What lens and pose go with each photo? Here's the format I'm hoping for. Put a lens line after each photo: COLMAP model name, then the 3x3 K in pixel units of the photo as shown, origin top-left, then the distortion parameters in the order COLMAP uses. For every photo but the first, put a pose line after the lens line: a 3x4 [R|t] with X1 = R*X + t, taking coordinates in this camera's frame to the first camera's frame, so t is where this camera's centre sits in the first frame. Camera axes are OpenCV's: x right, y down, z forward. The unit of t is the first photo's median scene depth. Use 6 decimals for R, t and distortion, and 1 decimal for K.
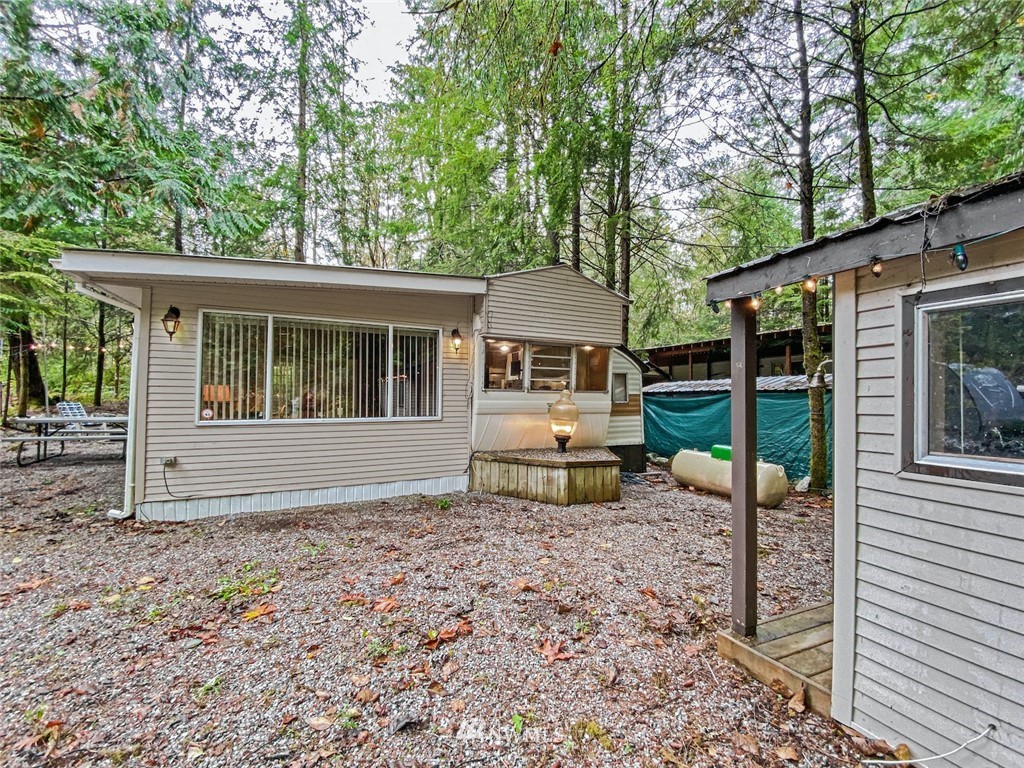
lens RADIAL K [[429.3, 0, 472.5], [0, 429.3, 398.8], [0, 0, 1]] dist [0.001669, -0.012360]
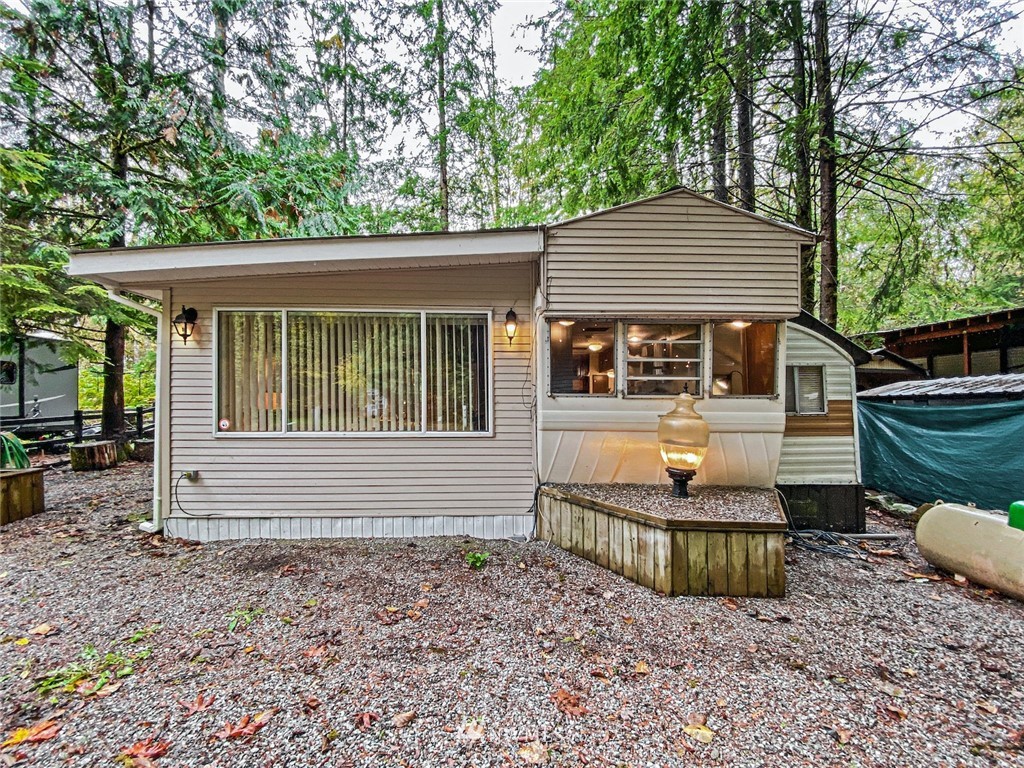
lens RADIAL K [[429.3, 0, 472.5], [0, 429.3, 398.8], [0, 0, 1]] dist [0.001669, -0.012360]
pose [[0.920005, -0.004969, -0.391875, 0.179881], [-0.000075, 0.999917, -0.012855, -0.005924], [0.391907, 0.011856, 0.919929, 0.324067]]
